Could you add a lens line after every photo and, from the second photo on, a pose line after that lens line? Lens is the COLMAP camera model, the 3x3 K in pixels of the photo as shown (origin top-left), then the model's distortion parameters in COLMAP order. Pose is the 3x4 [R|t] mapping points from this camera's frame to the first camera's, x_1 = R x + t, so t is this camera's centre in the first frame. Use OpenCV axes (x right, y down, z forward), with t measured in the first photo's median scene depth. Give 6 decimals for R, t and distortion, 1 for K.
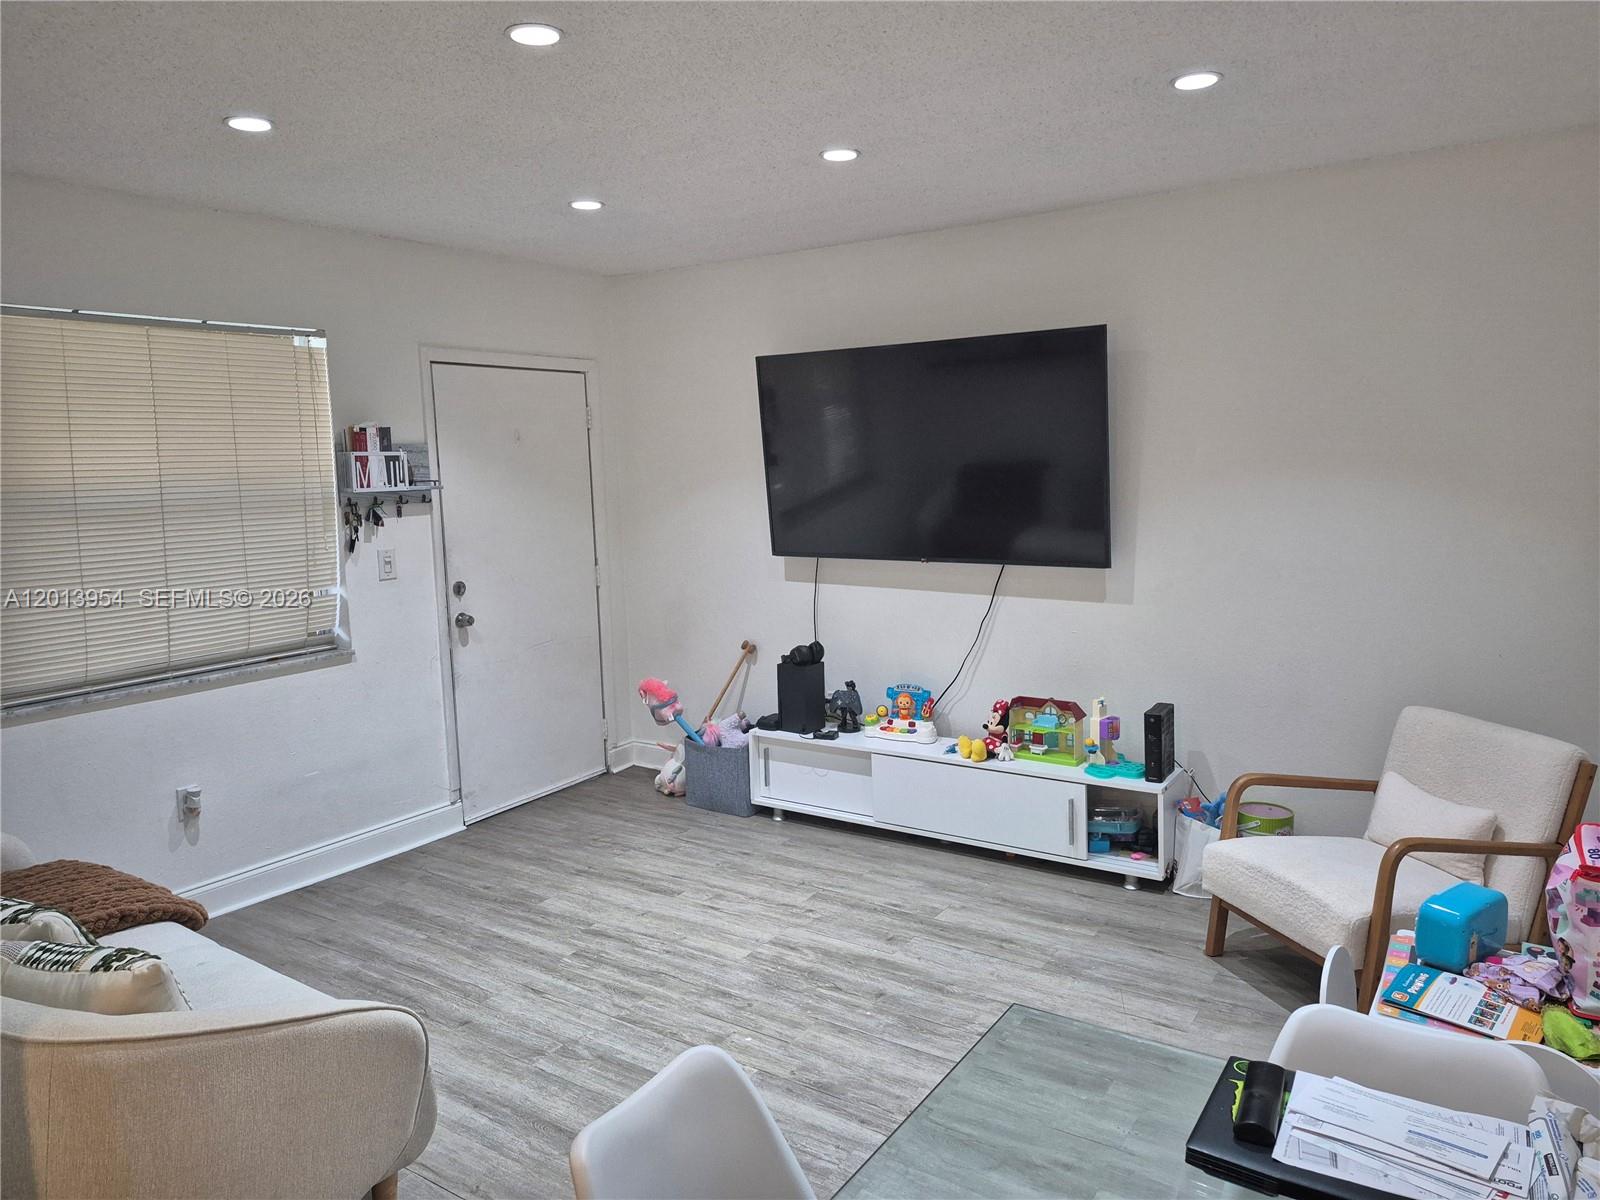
lens RADIAL K [[1105.0, 0, 801.1], [0, 1105.0, 564.4], [0, 0, 1]] dist [0.094494, -0.117493]
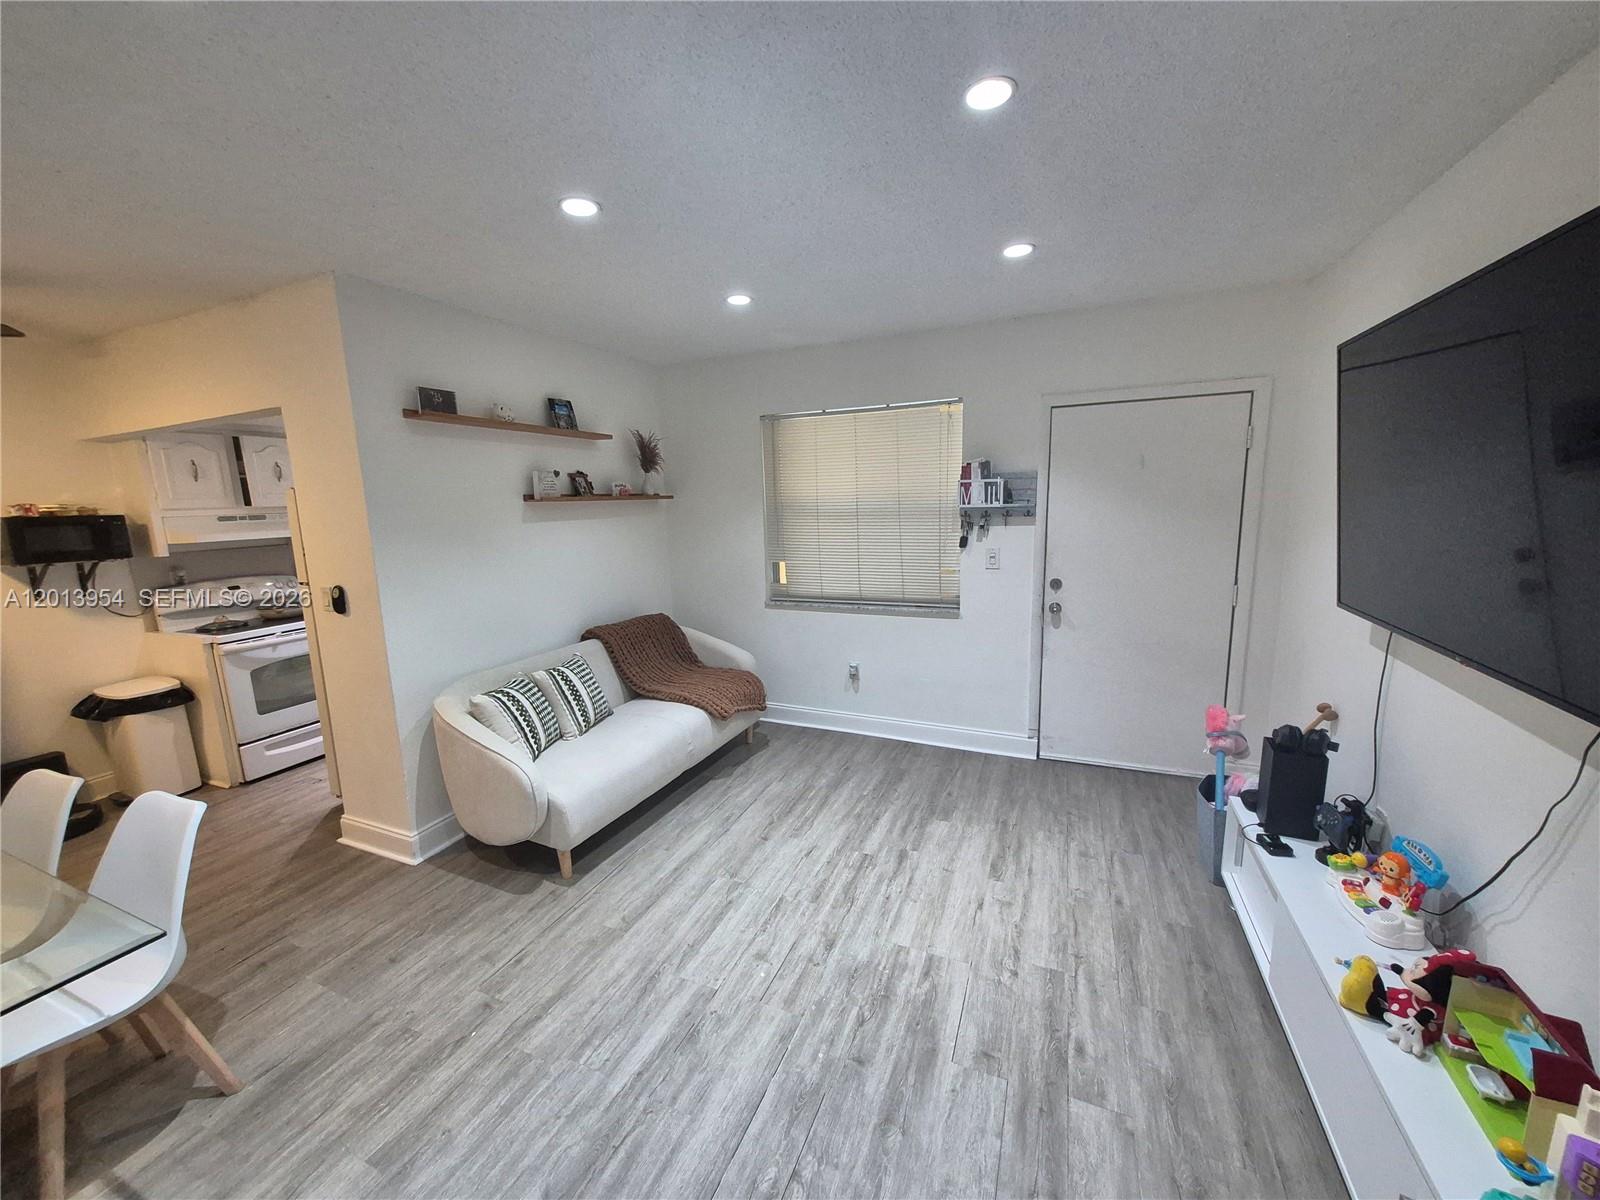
lens RADIAL K [[624.3, 0, 800.0], [0, 624.3, 600.0], [0, 0, 1]] dist [0.000946, -0.000470]
pose [[0.169635, 0.182508, -0.968460, 0.391819], [-0.073187, 0.982322, 0.172301, -0.070801], [0.982786, 0.041650, 0.179993, 0.644915]]
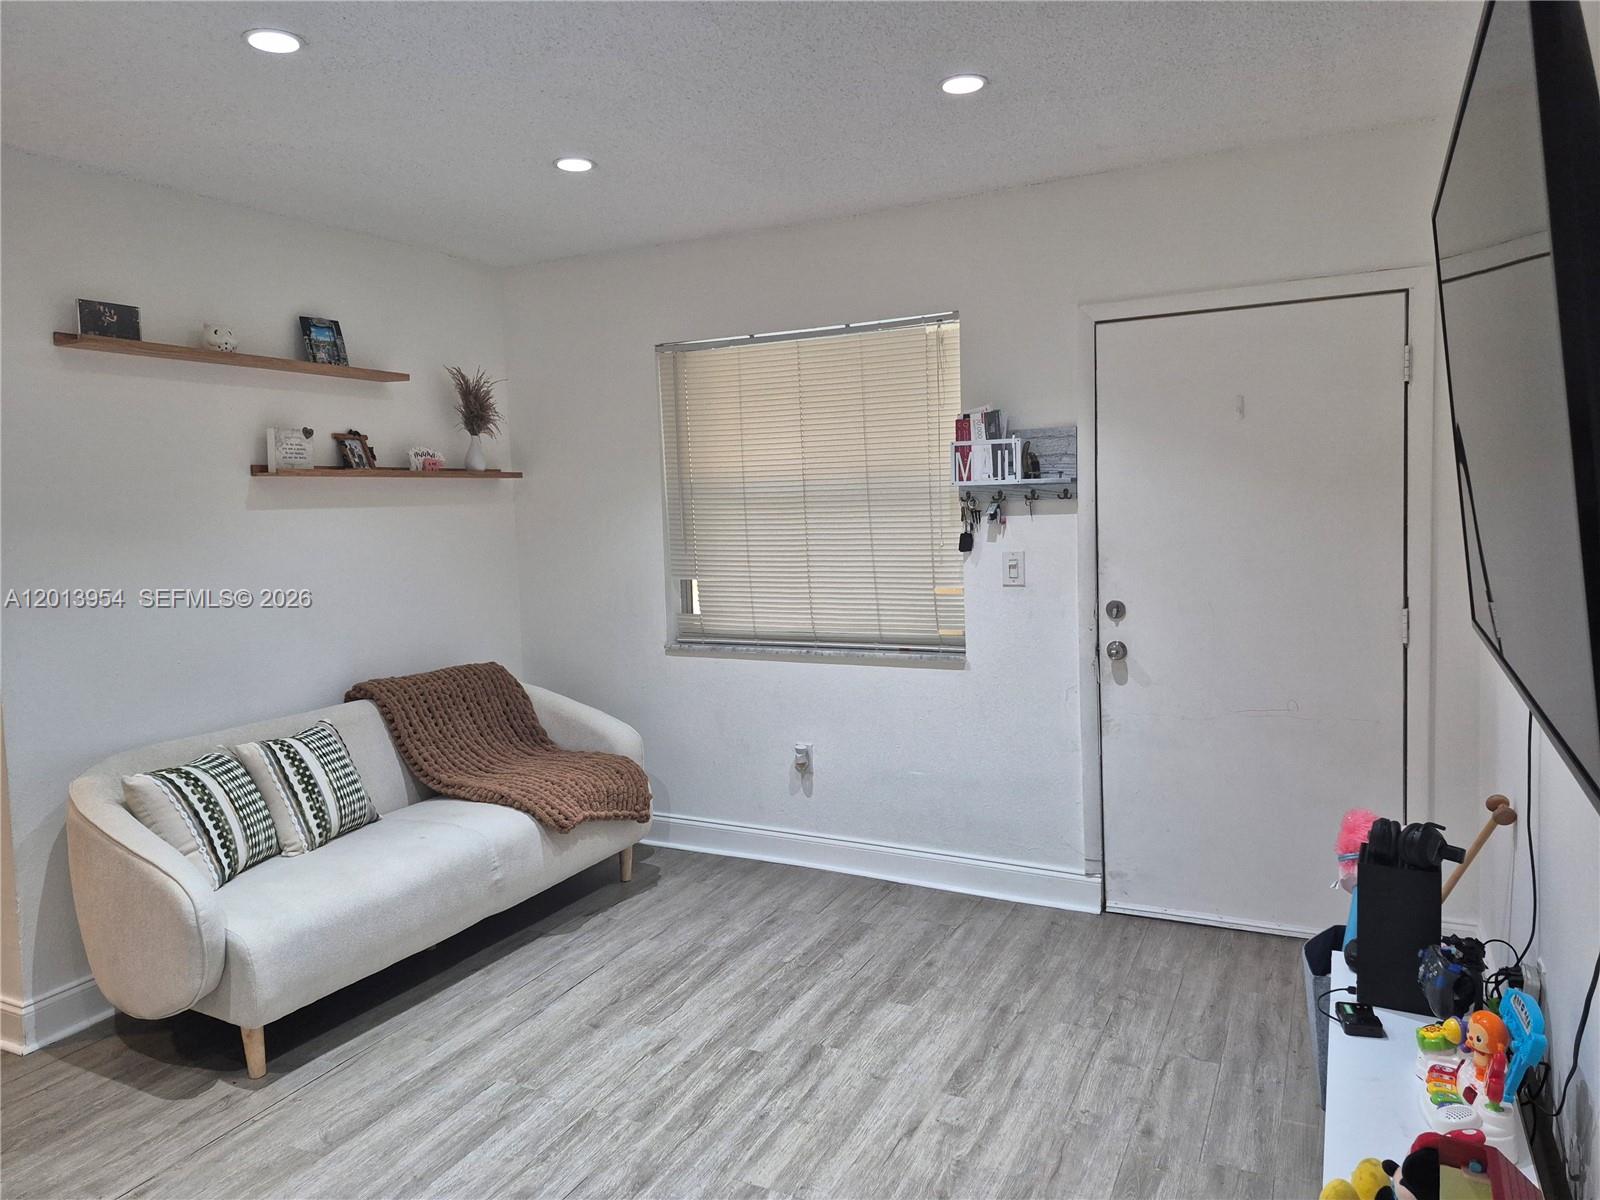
lens RADIAL K [[1105.0, 0, 801.1], [0, 1105.0, 564.4], [0, 0, 1]] dist [0.094494, -0.117493]
pose [[0.117069, 0.084449, -0.989527, 0.489082], [-0.069552, 0.994629, 0.076656, -0.060842], [0.990685, 0.059849, 0.122314, 0.765149]]
